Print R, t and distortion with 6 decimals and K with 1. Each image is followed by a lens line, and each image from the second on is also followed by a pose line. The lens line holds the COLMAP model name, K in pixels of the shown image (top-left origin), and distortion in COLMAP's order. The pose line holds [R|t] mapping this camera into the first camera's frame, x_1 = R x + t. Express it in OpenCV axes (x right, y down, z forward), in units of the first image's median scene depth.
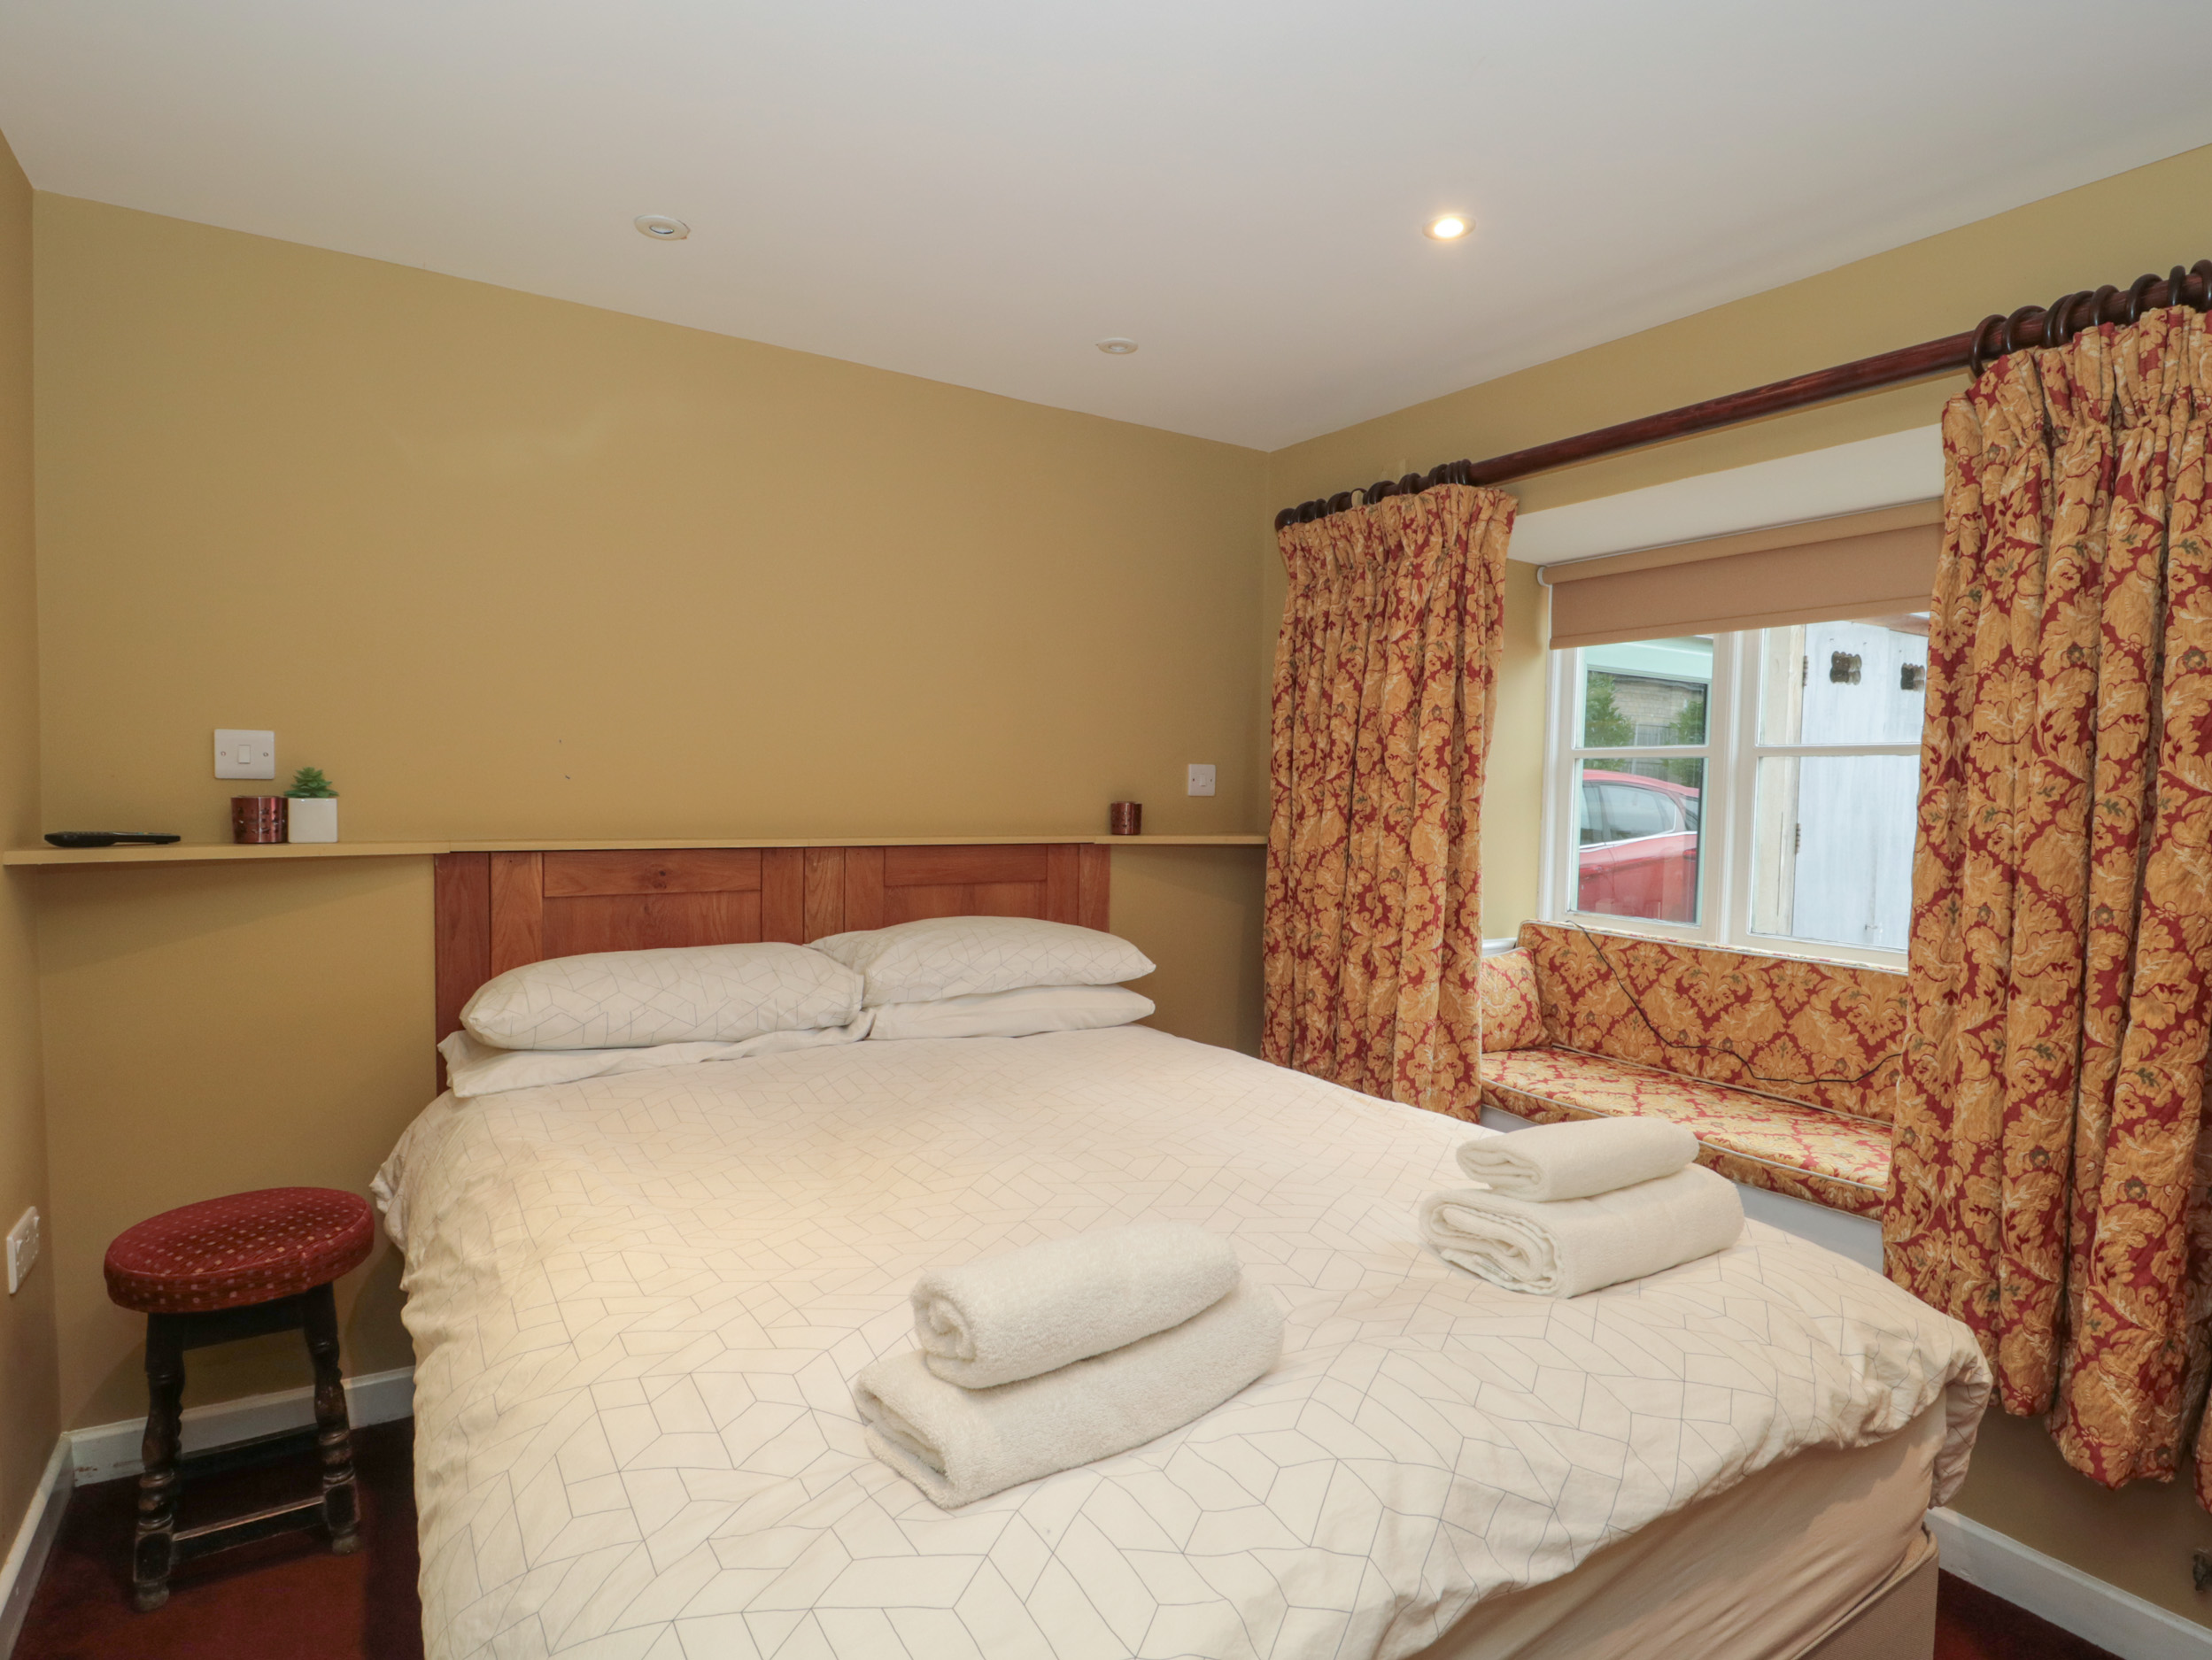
lens RADIAL K [[1181.8, 0, 1156.3], [0, 1181.8, 838.6], [0, 0, 1]] dist [0.031537, 0.000064]
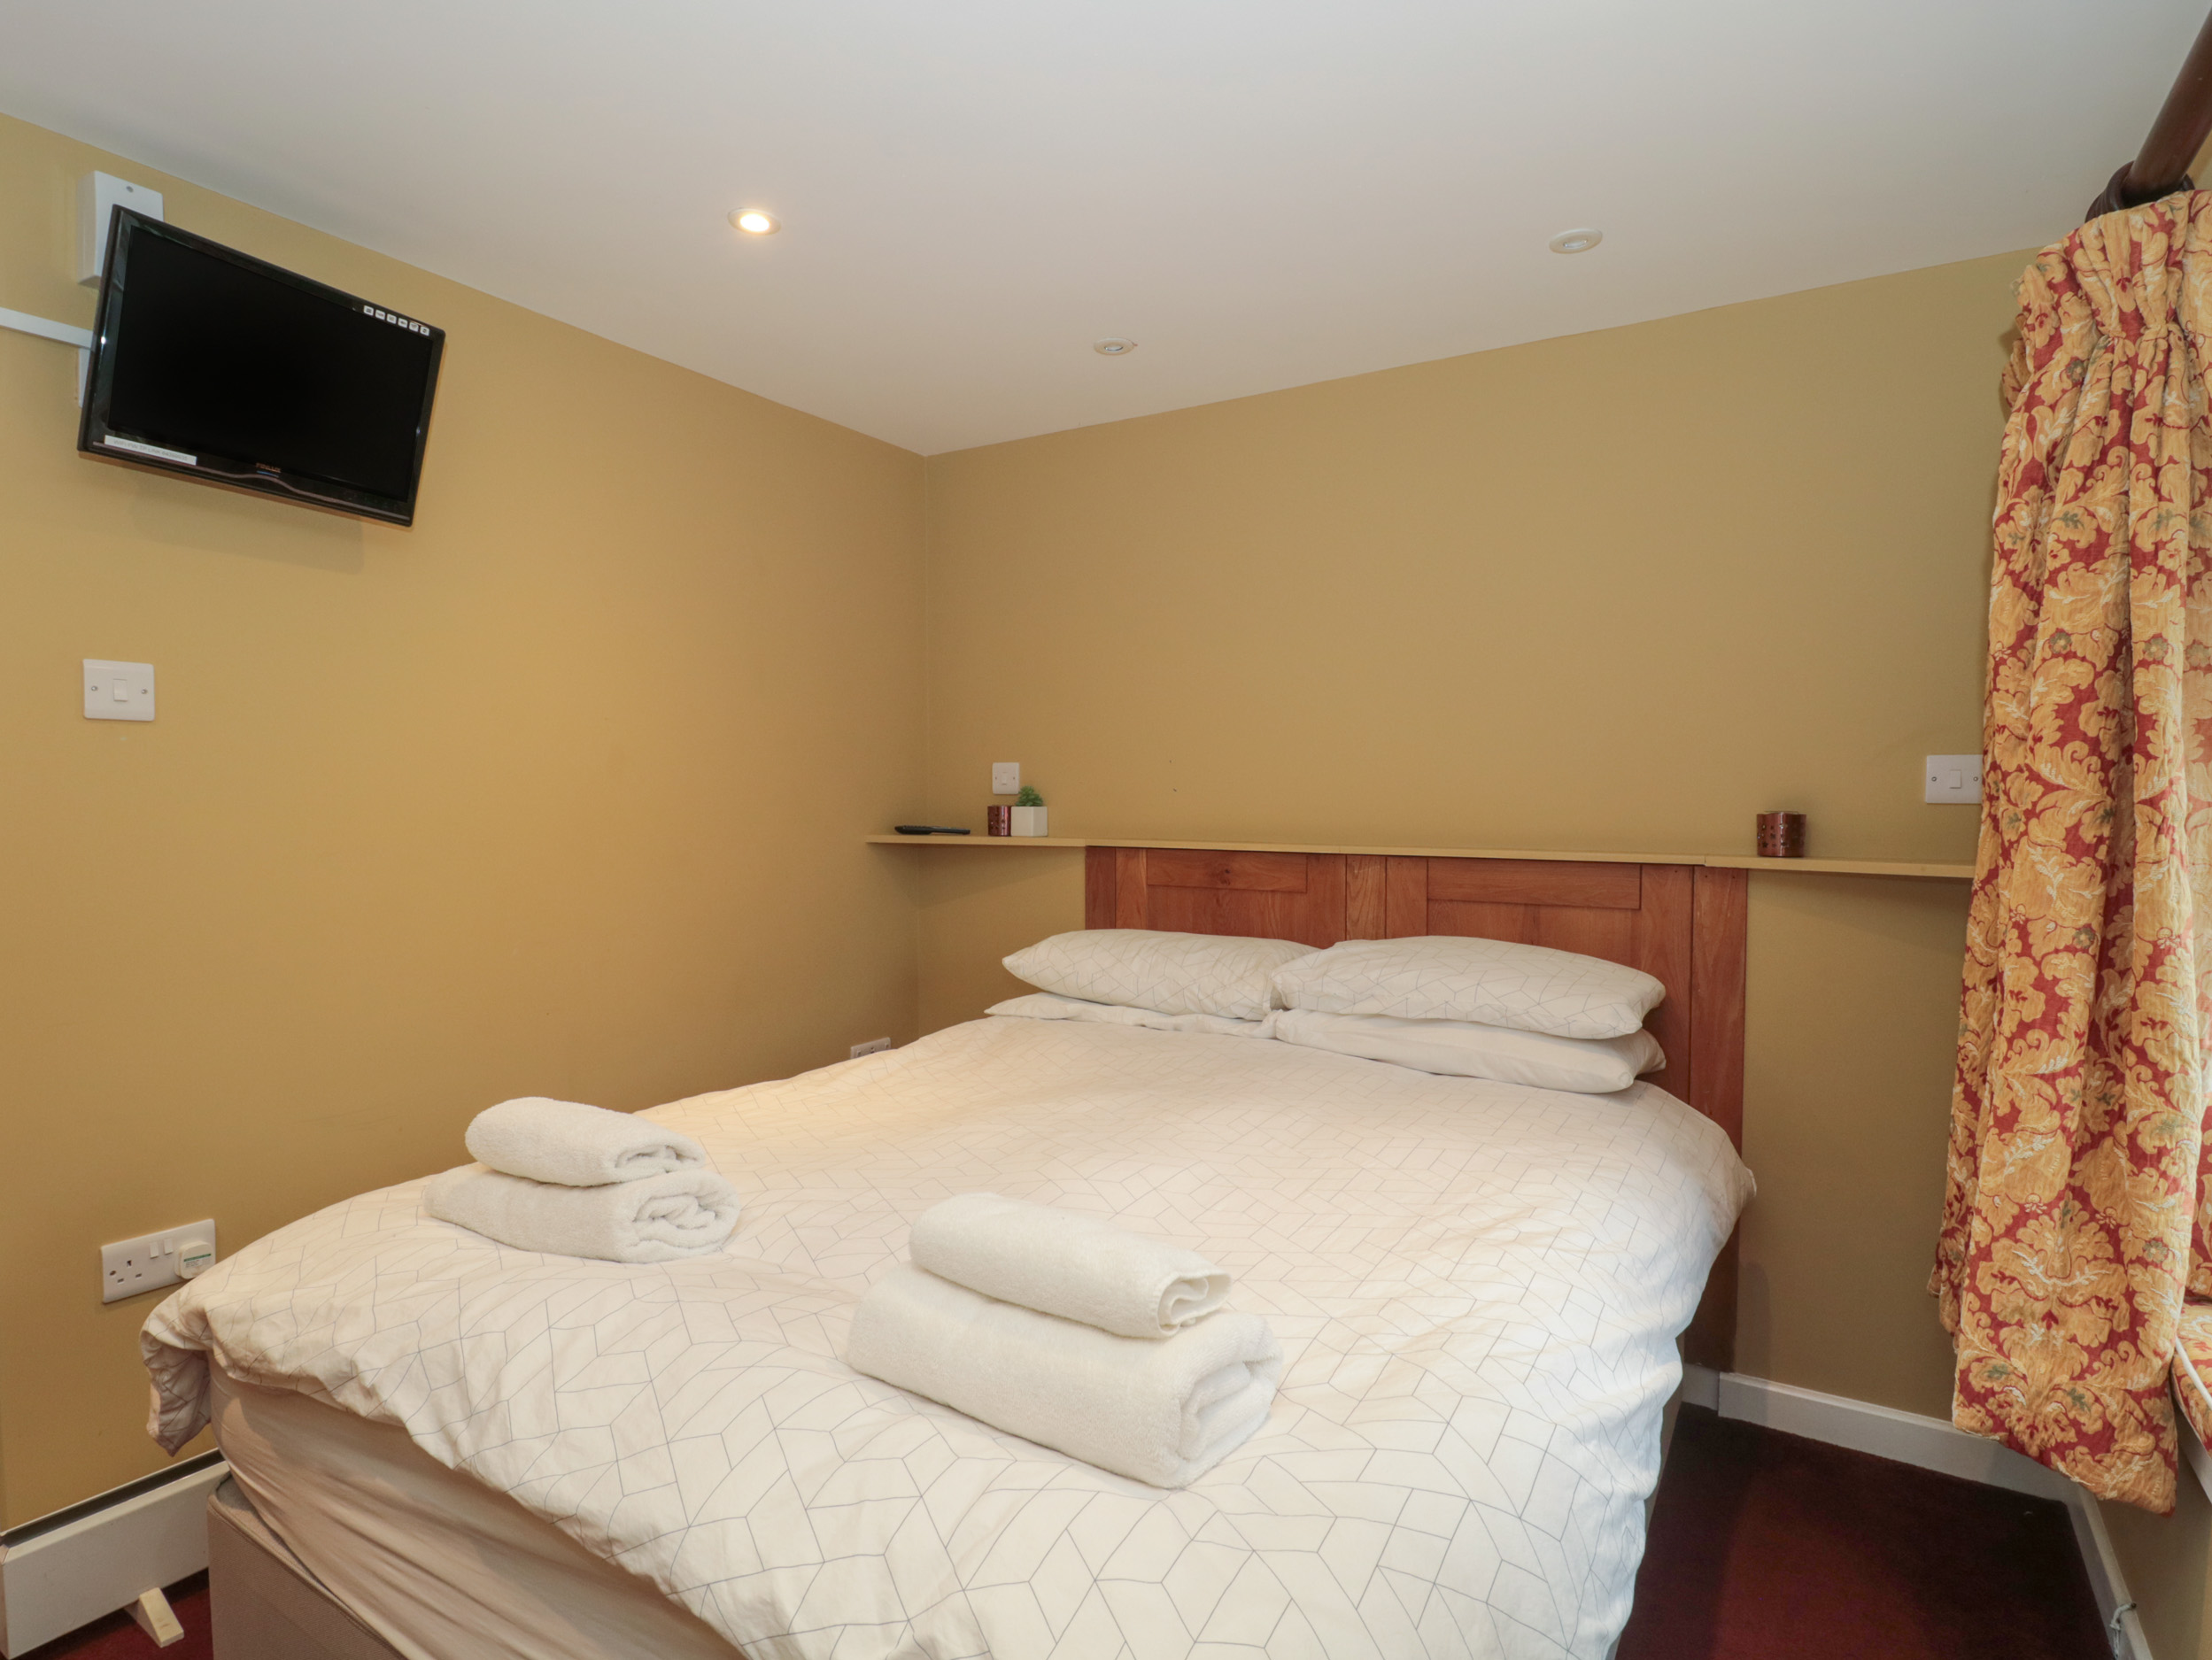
lens RADIAL K [[1195.5, 0, 1097.0], [0, 1195.5, 830.0], [0, 0, 1]] dist [-0.000340, -0.001577]
pose [[0.419559, 0.011486, -0.907655, 0.552032], [-0.037962, 0.999267, -0.004902, -0.000509], [0.906934, 0.036513, 0.419688, 0.366697]]
